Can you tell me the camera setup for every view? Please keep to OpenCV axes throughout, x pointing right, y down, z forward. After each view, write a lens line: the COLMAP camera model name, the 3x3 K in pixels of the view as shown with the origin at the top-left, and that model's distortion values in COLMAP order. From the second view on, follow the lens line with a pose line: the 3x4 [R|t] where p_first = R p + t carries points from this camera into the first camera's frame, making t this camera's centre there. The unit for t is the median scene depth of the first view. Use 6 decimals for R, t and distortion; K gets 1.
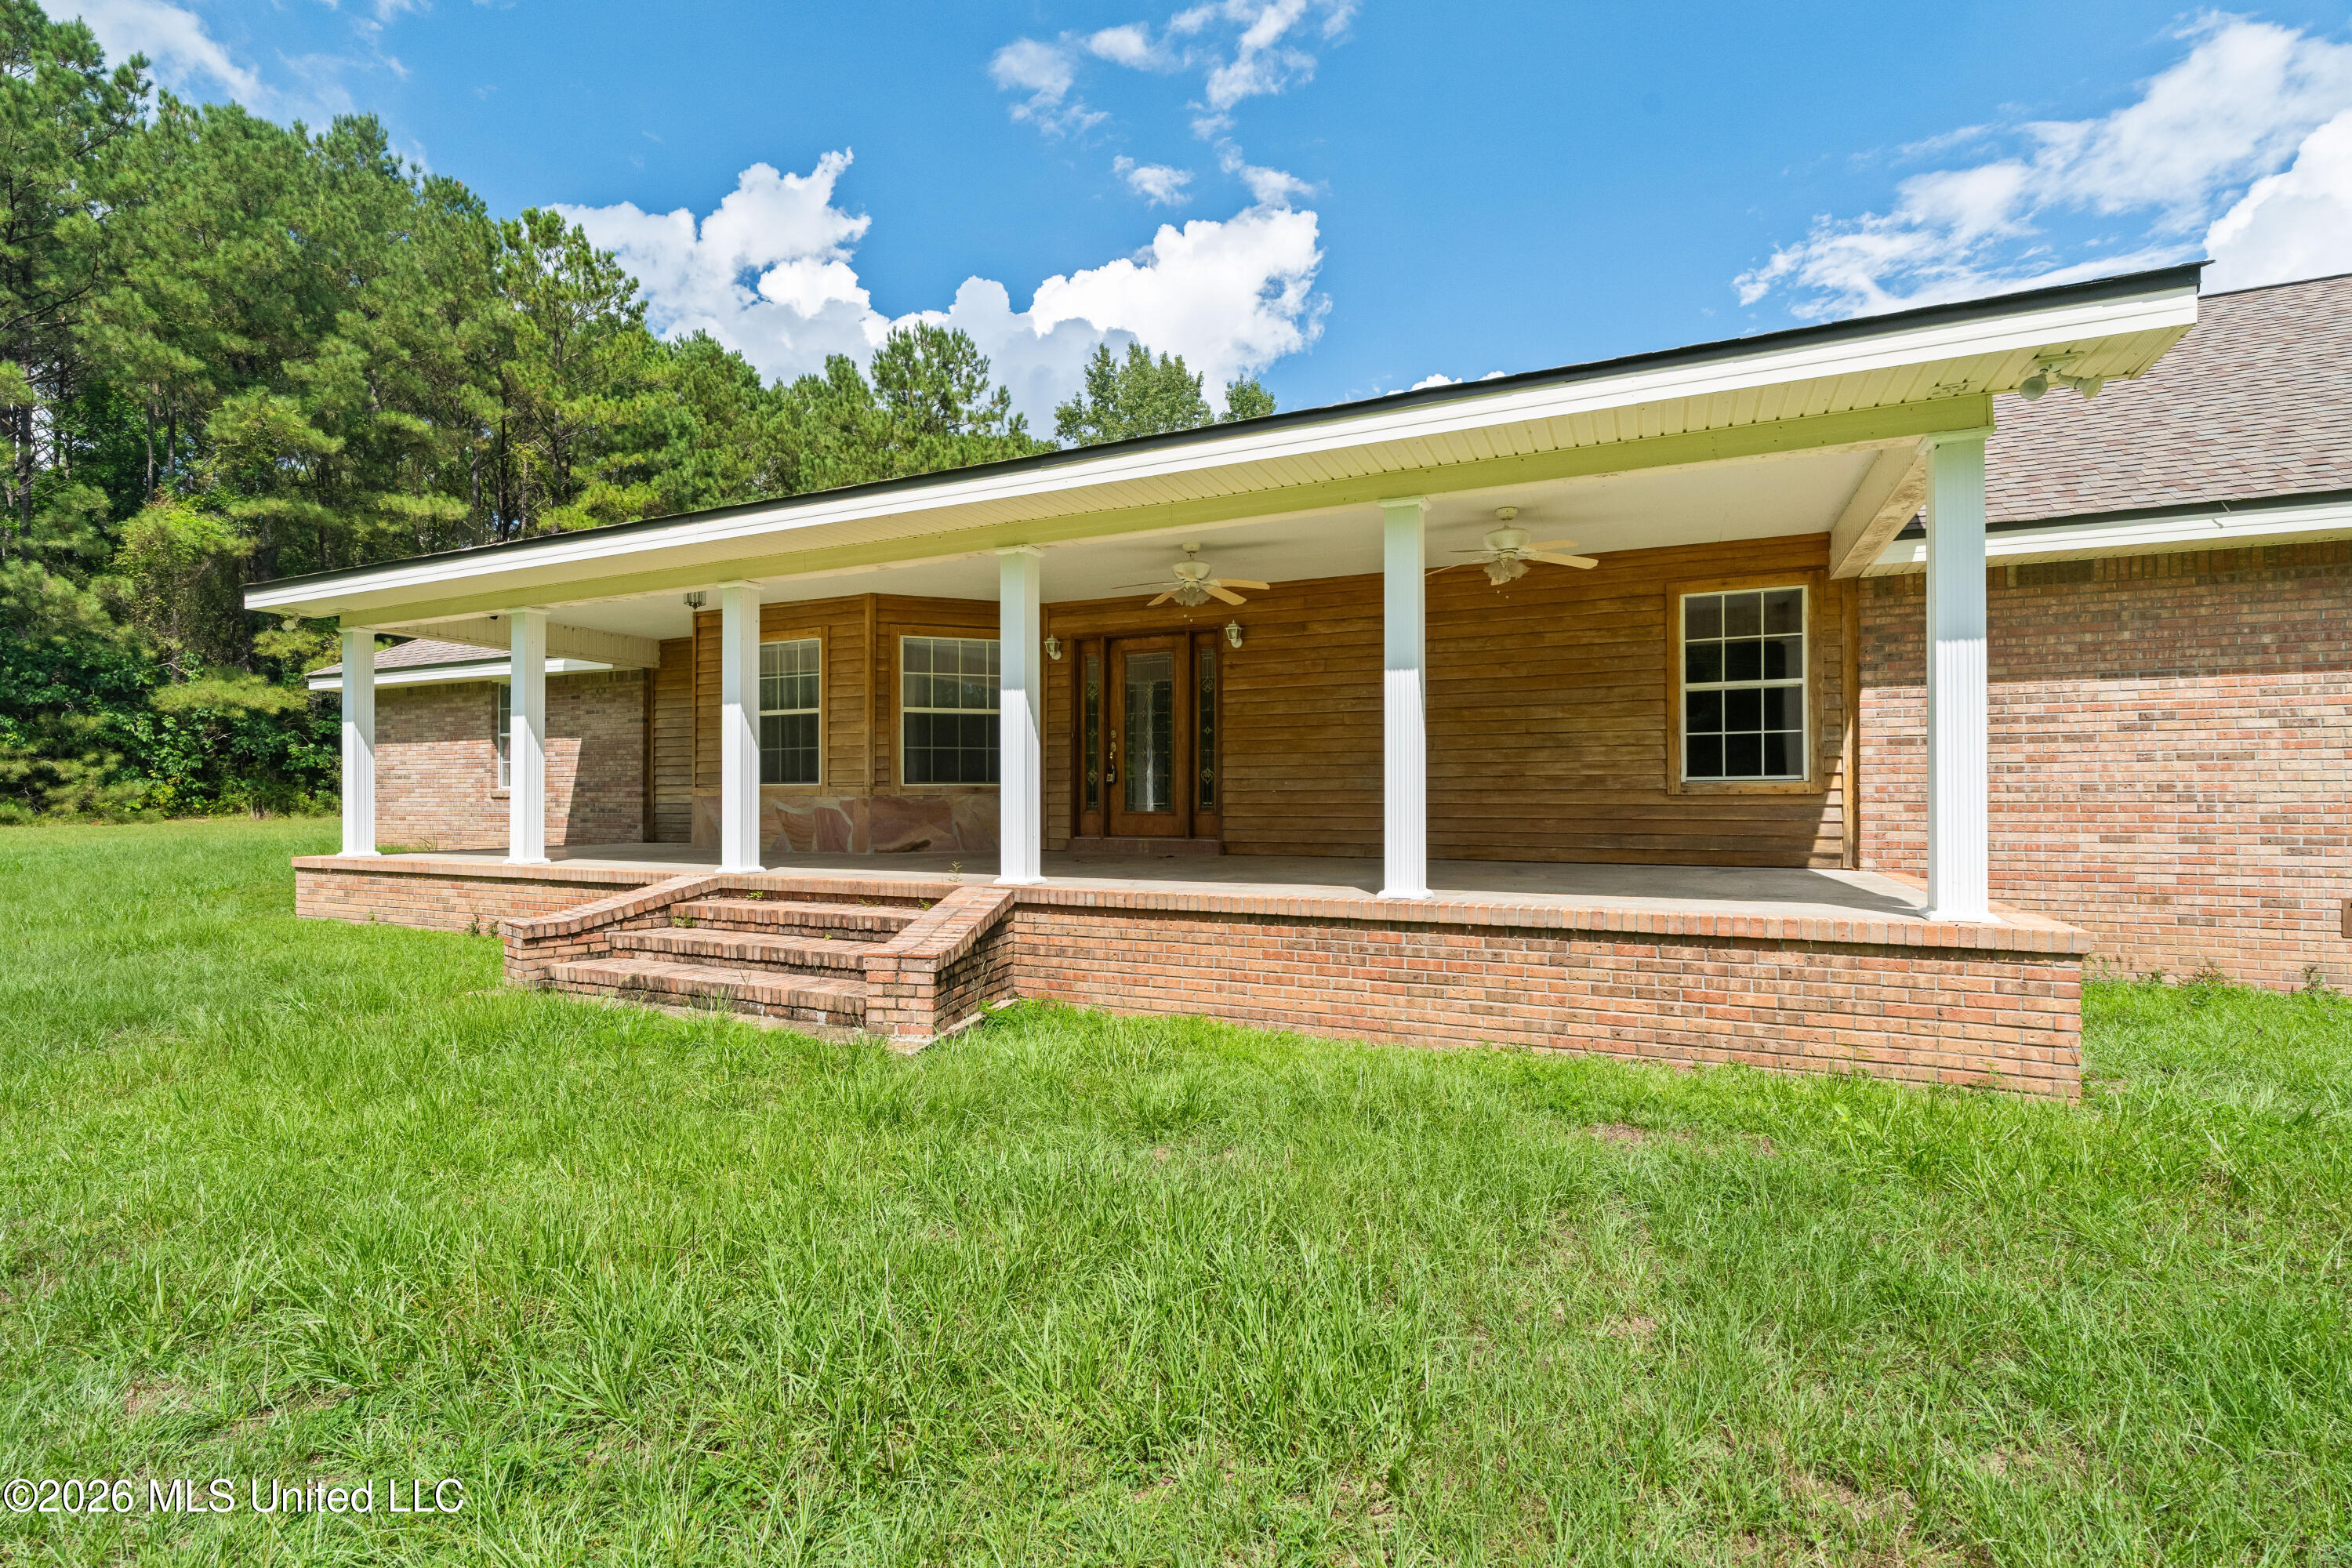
lens RADIAL K [[1061.8, 0, 1161.0], [0, 1061.8, 791.9], [0, 0, 1]] dist [0.000806, 0.000559]
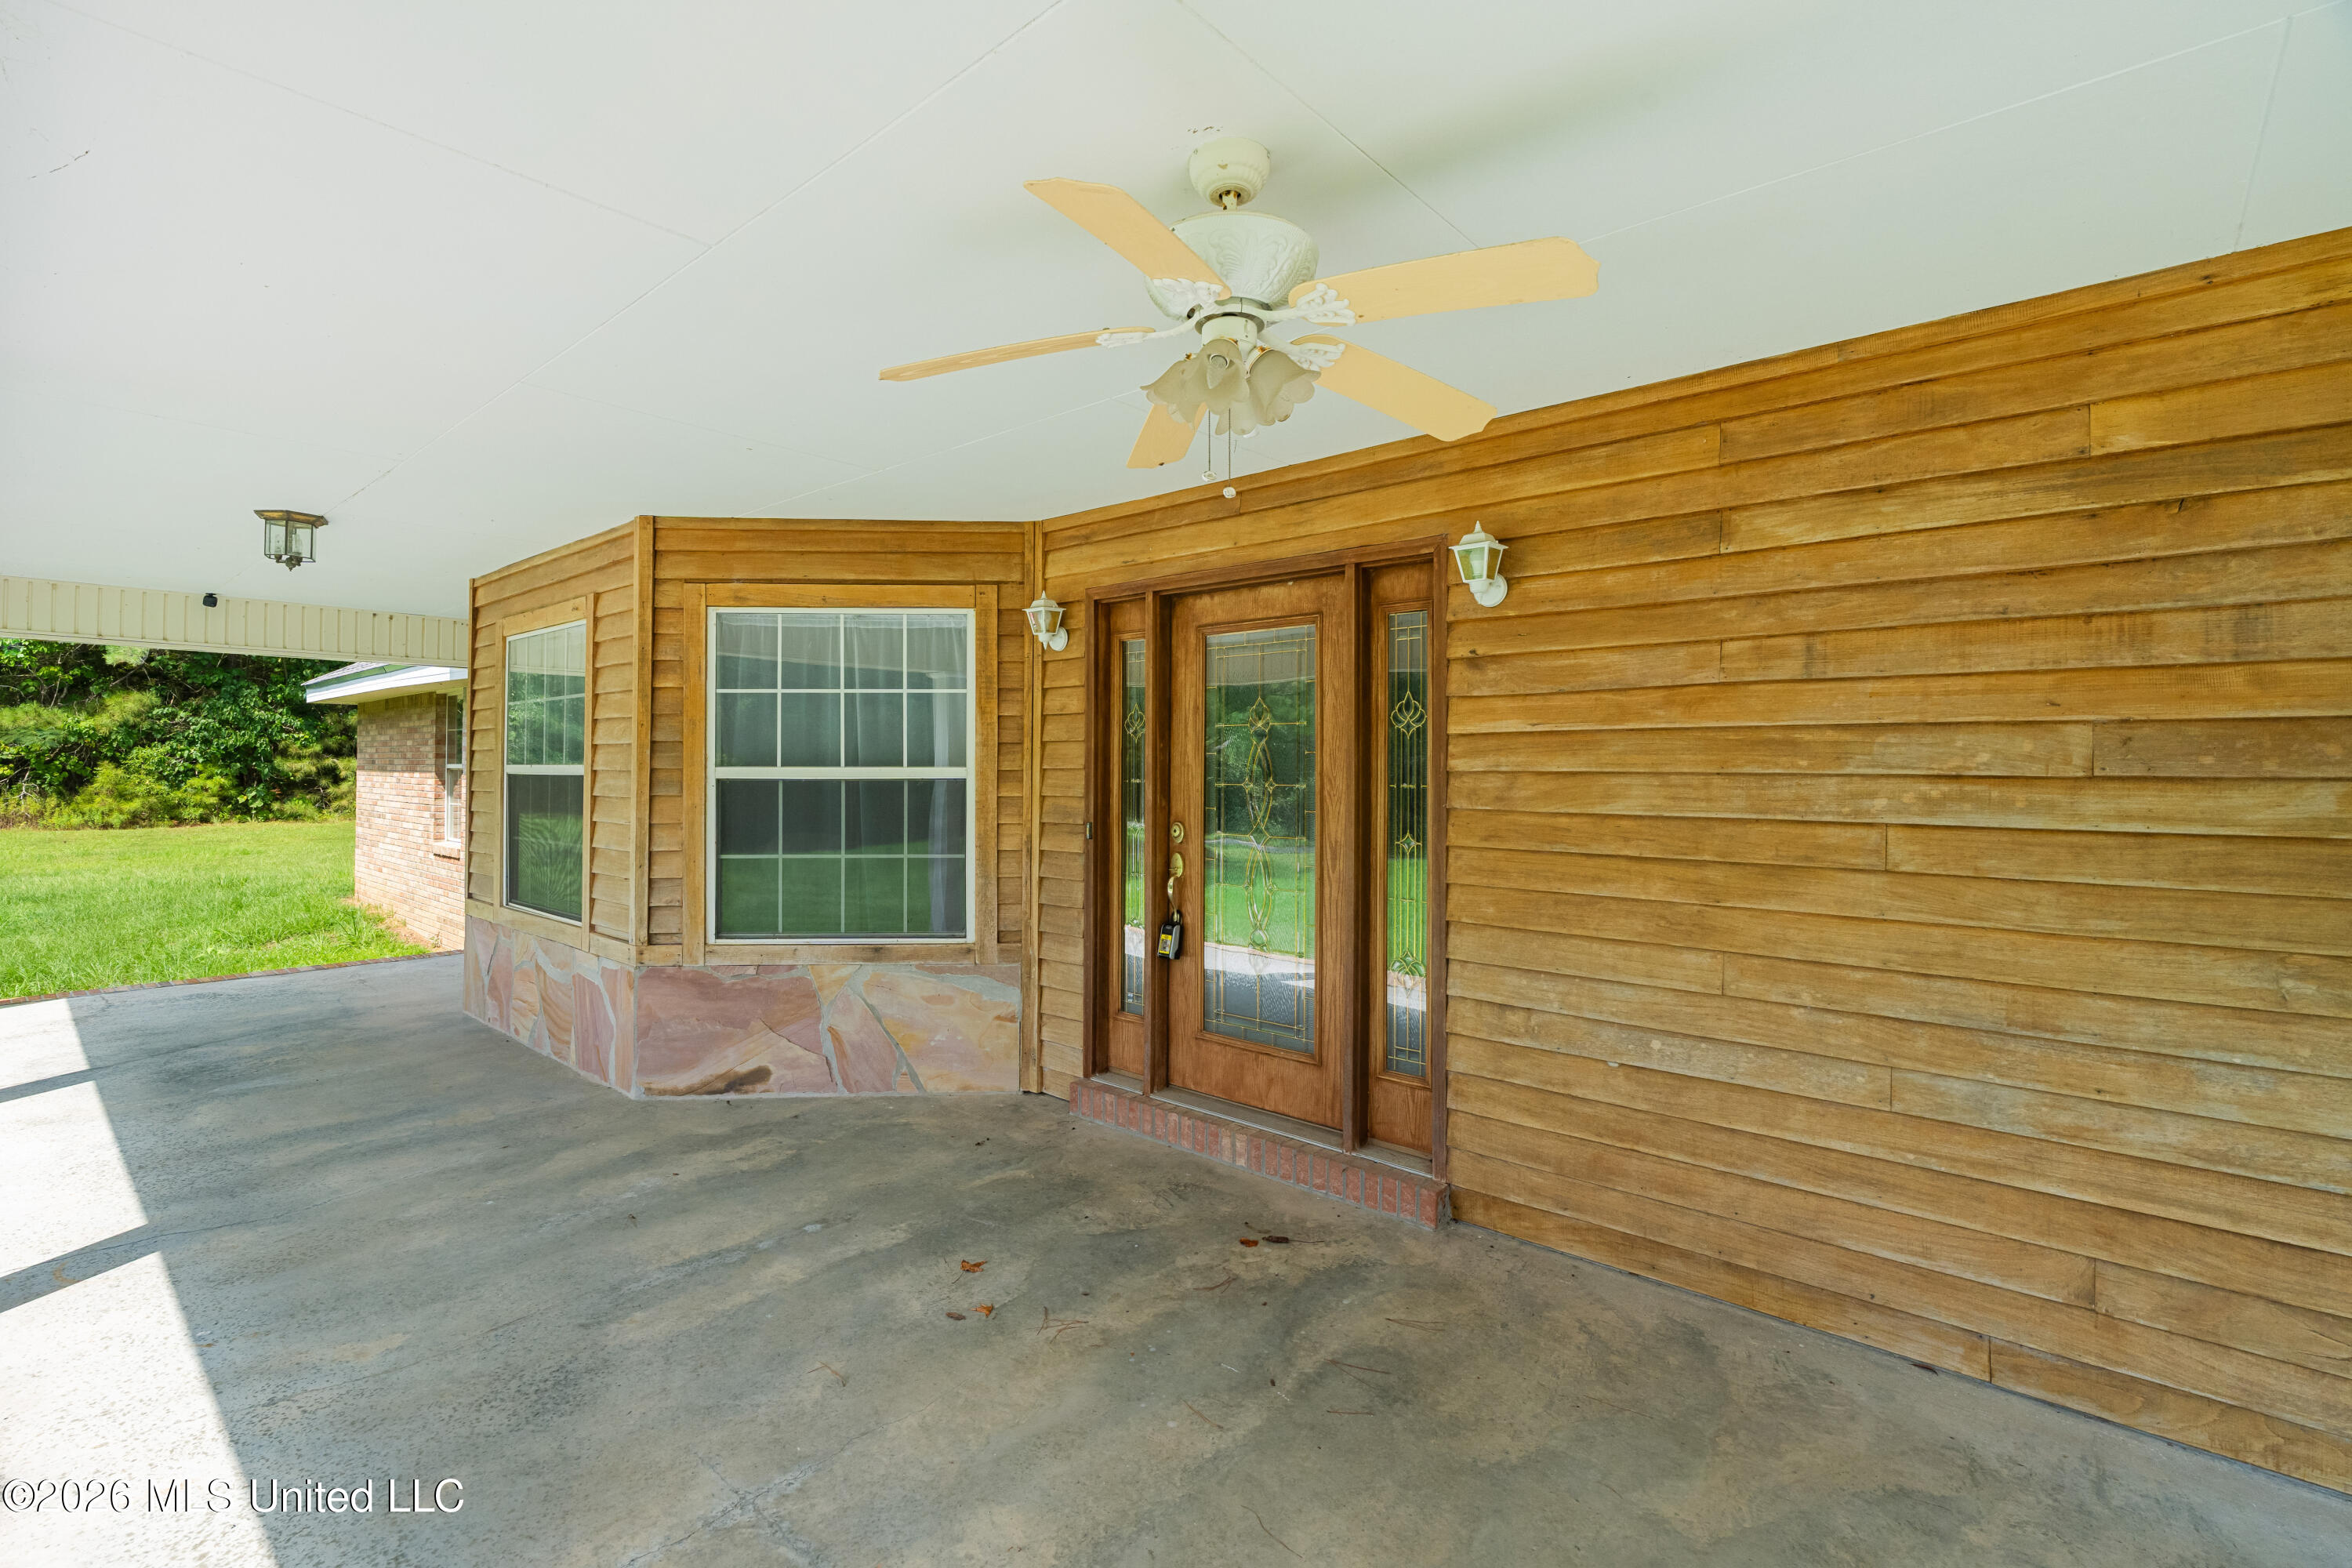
lens RADIAL K [[1061.8, 0, 1167.5], [0, 1061.8, 763.7], [0, 0, 1]] dist [0.000806, 0.000559]
pose [[0.960394, 0.005698, -0.278589, 0.045730], [-0.005427, 0.999984, 0.001745, -0.059120], [0.278594, -0.000164, 0.960409, 0.445634]]
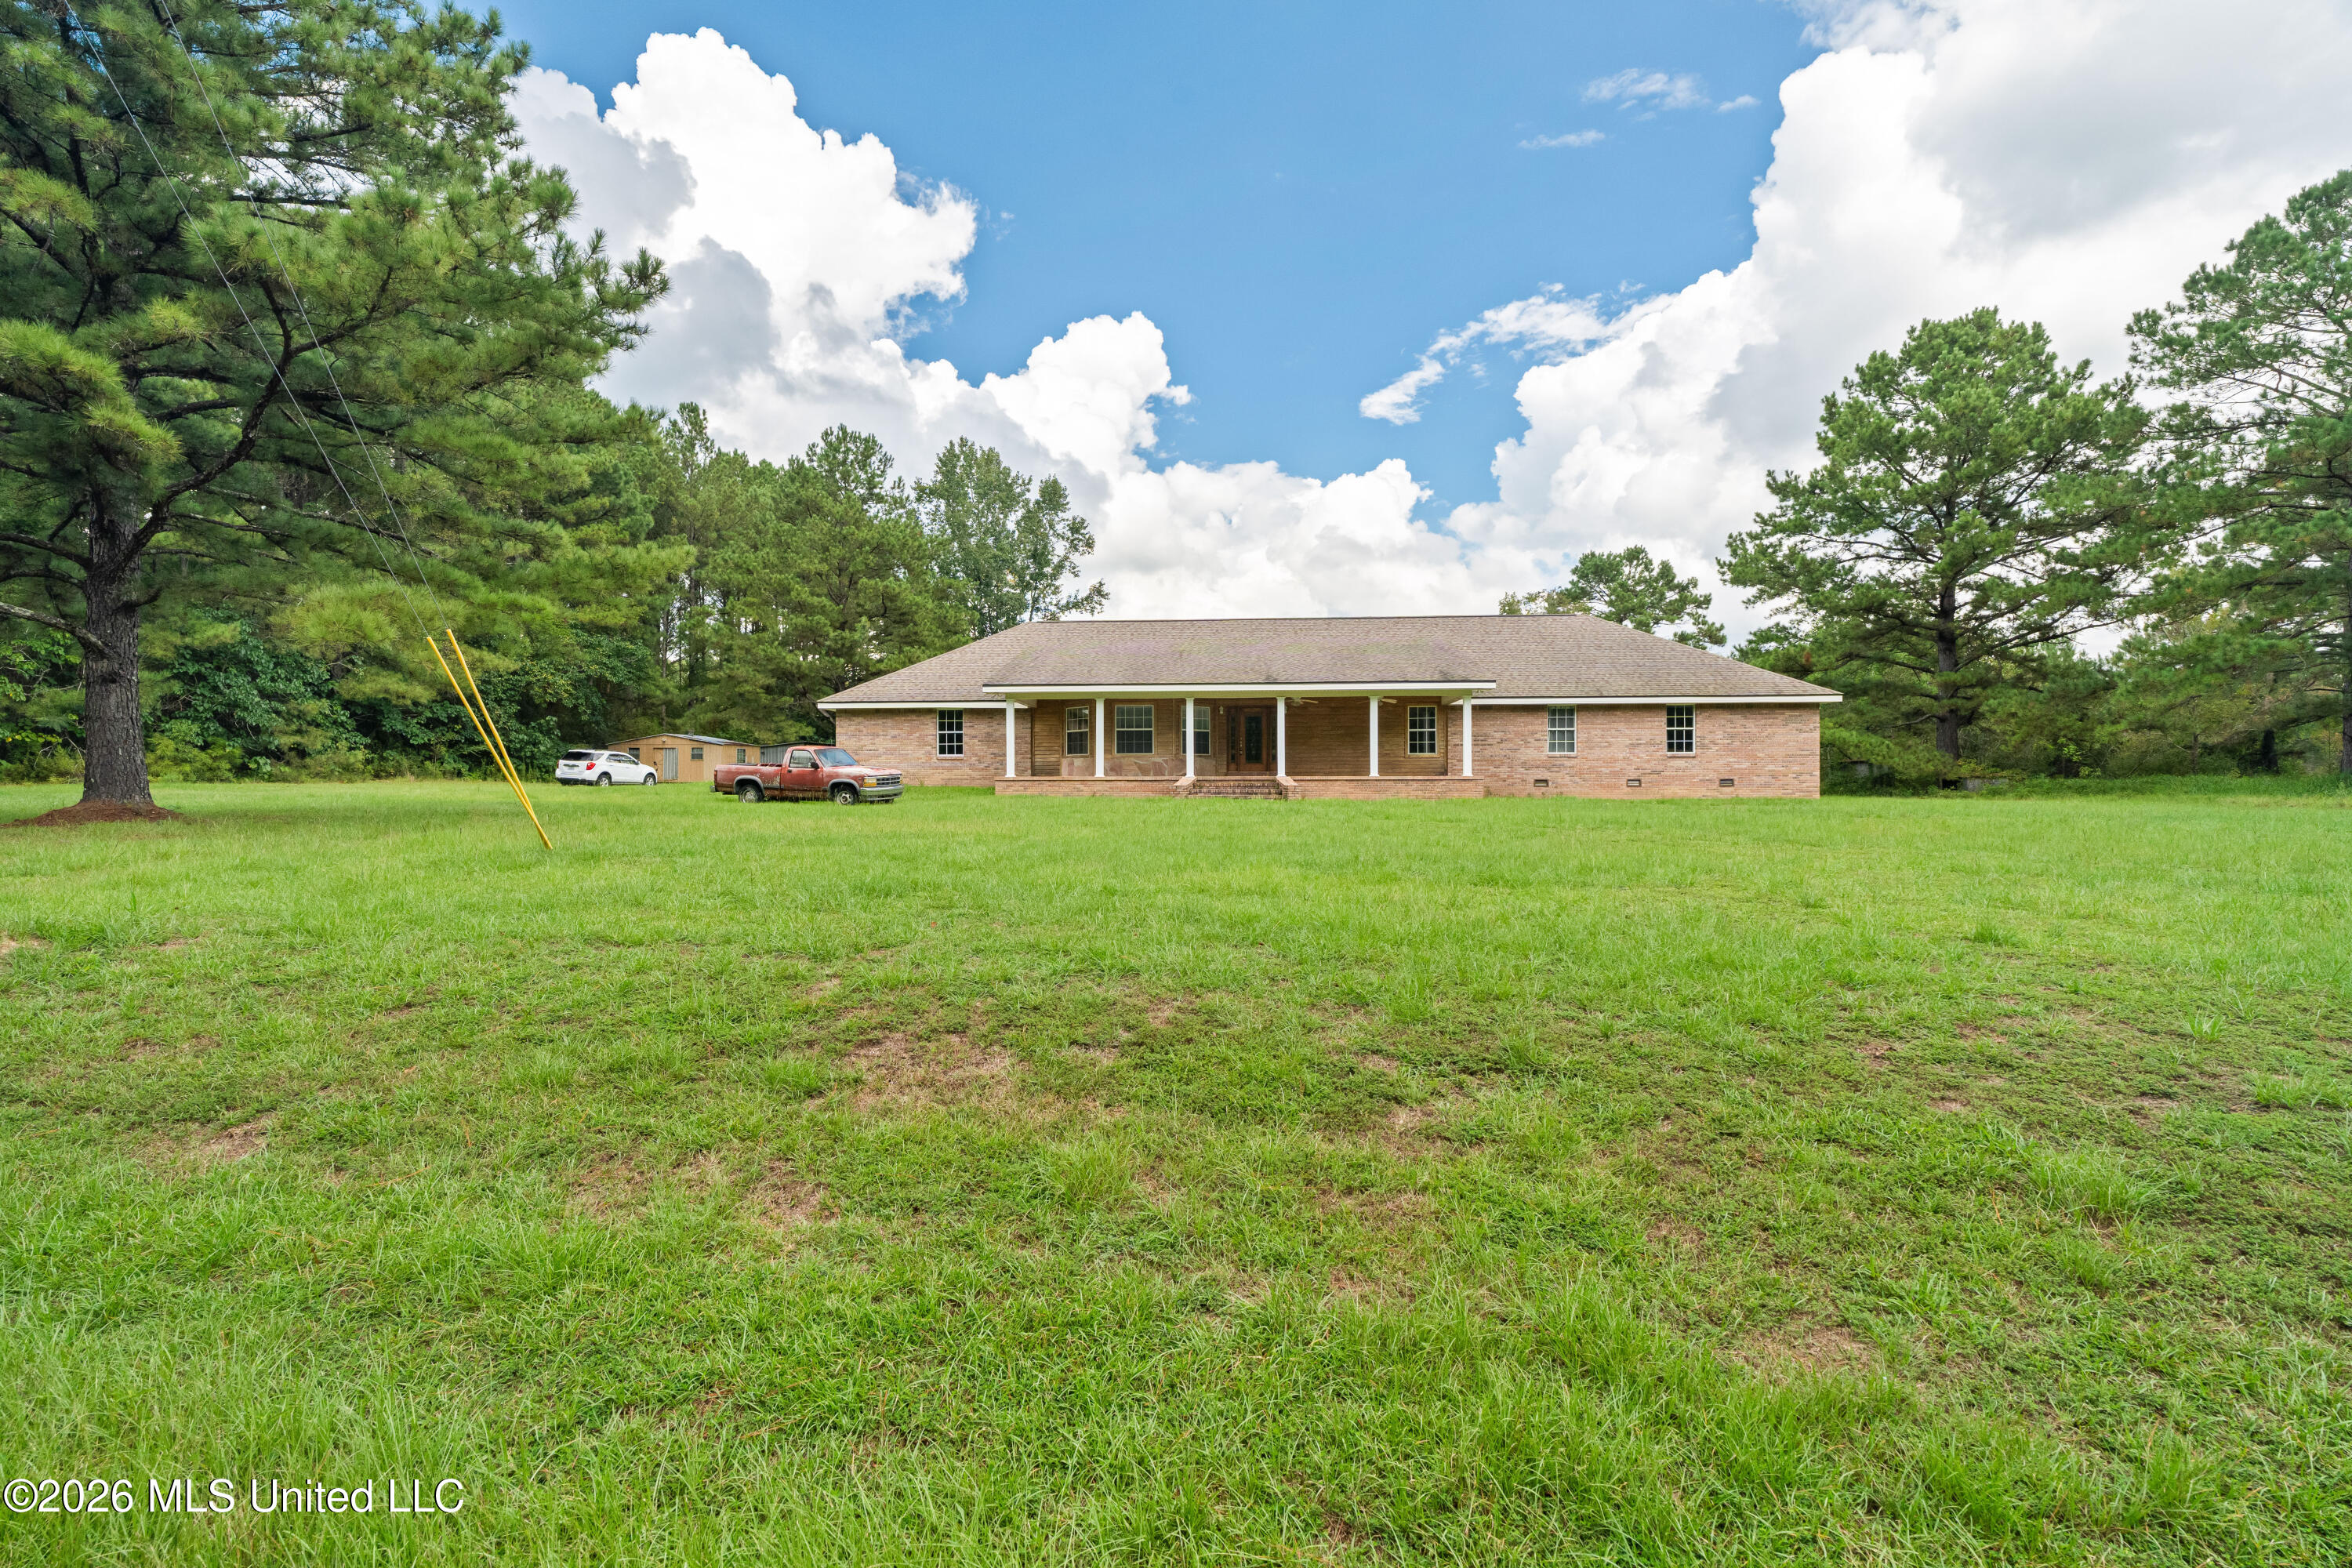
lens RADIAL K [[1061.8, 0, 1185.0], [0, 1061.8, 790.9], [0, 0, 1]] dist [0.000806, 0.000559]
pose [[0.926458, -0.002578, 0.376389, -0.981936], [-0.001543, 0.999942, 0.010645, 0.047036], [-0.376394, -0.010443, 0.926401, -1.299423]]
